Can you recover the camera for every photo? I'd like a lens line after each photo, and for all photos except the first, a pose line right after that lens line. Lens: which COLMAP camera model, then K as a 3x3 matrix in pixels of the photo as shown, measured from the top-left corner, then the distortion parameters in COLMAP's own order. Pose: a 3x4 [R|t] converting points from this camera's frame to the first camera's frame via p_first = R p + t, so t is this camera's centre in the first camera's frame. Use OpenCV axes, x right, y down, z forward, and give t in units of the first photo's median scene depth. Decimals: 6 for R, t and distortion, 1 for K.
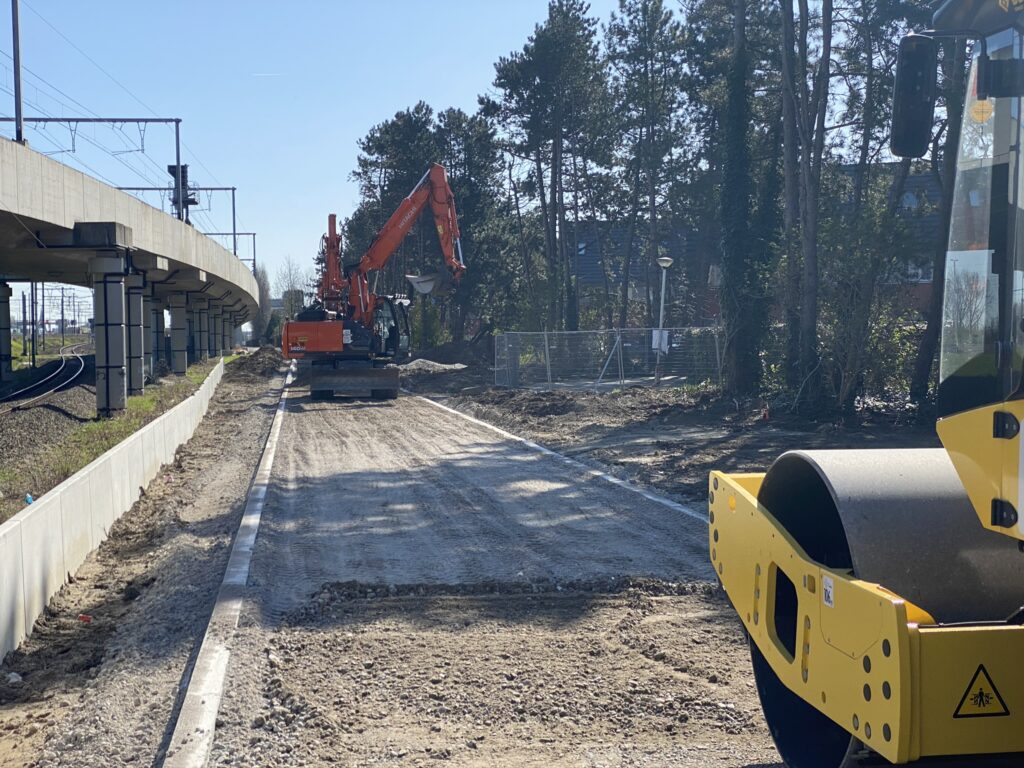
lens RADIAL K [[1549.5, 0, 512.0], [0, 1549.5, 384.0], [0, 0, 1]] dist [-0.314395, -0.023223]
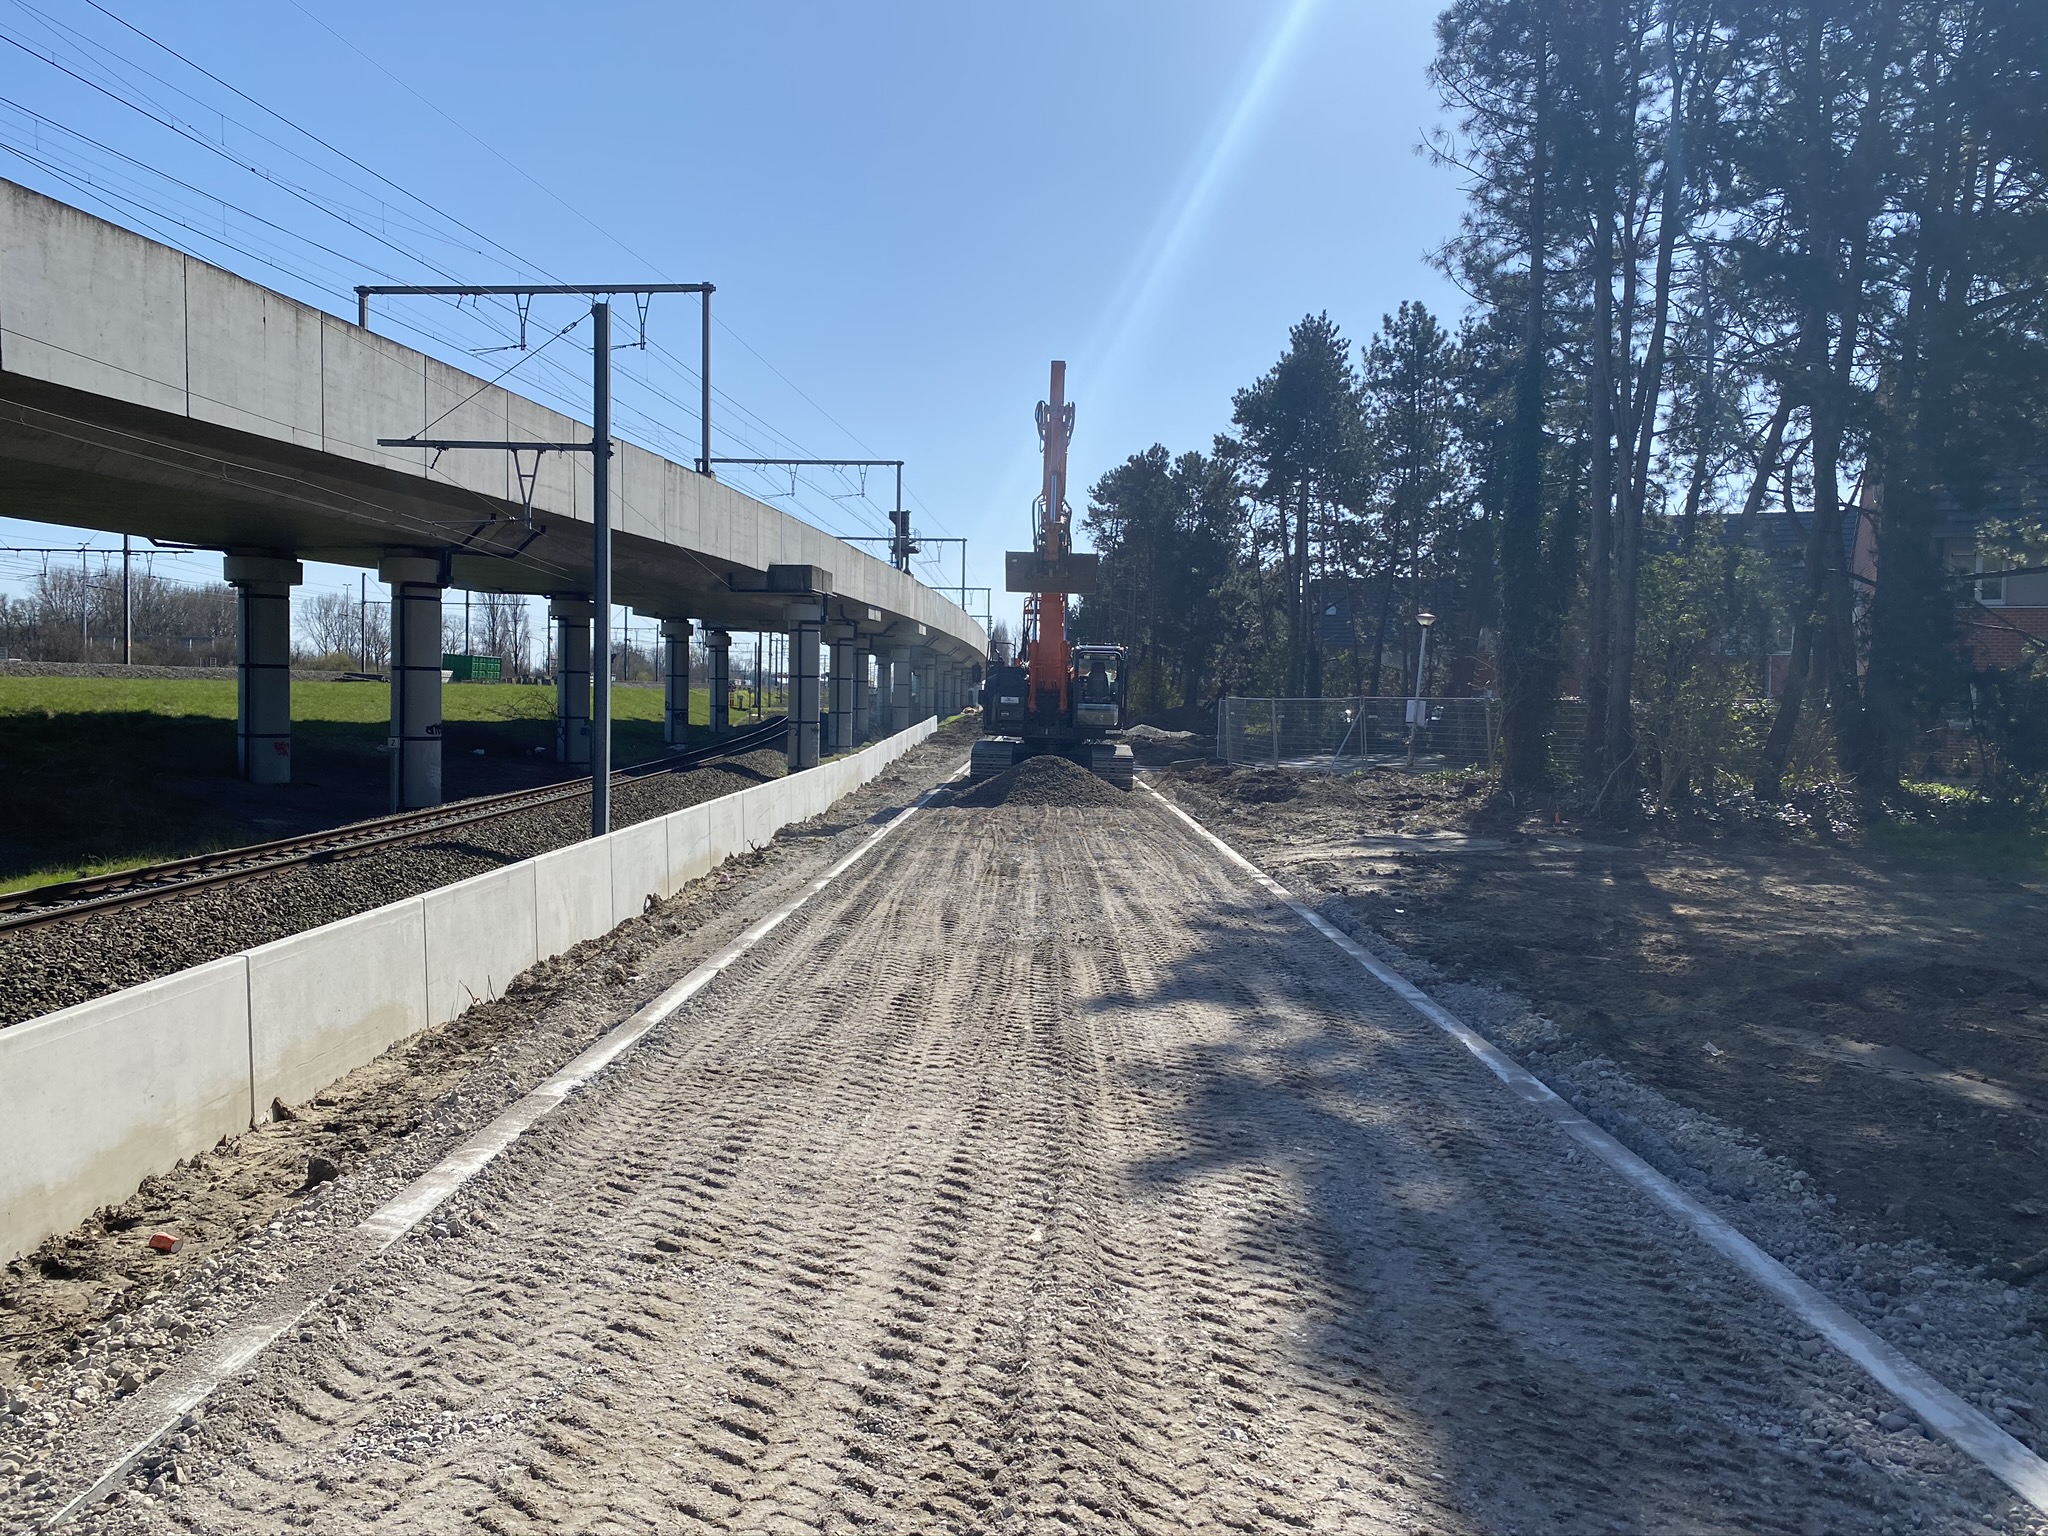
lens RADIAL K [[1305.9, 0, 1024.2], [0, 1305.9, 720.3], [0, 0, 1]] dist [-0.001889, -0.001638]
pose [[0.978860, 0.031180, -0.202139, 0.027219], [-0.034230, 0.999347, -0.011609, -0.007279], [0.201645, 0.018283, 0.979288, 0.229306]]
